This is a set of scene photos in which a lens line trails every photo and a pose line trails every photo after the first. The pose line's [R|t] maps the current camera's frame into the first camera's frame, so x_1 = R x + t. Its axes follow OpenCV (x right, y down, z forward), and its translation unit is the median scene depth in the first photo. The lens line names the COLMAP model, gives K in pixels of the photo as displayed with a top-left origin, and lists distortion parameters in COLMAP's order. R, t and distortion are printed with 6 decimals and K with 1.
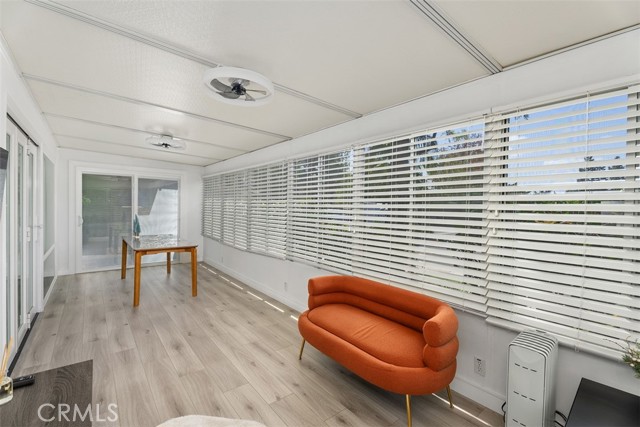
lens RADIAL K [[287.9, 0, 320.0], [0, 287.9, 207.3], [0, 0, 1]] dist [-0.000762, -0.000029]
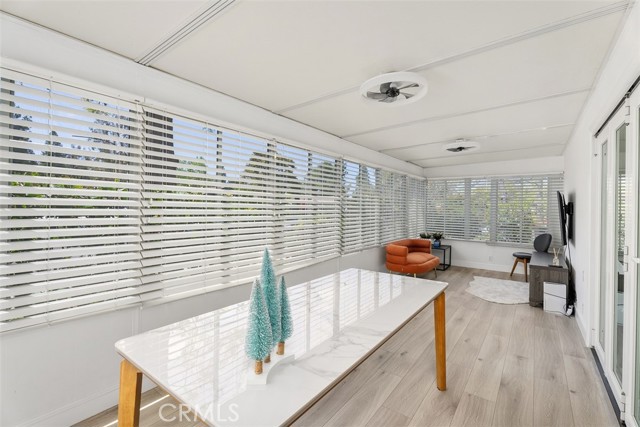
lens RADIAL K [[287.9, 0, 320.0], [0, 287.9, 207.3], [0, 0, 1]] dist [-0.000762, -0.000029]
pose [[-0.250110, -0.011236, 0.968152, -1.383428], [-0.014228, 0.999867, 0.007929, -0.004735], [-0.968113, -0.011791, -0.250237, 1.705401]]
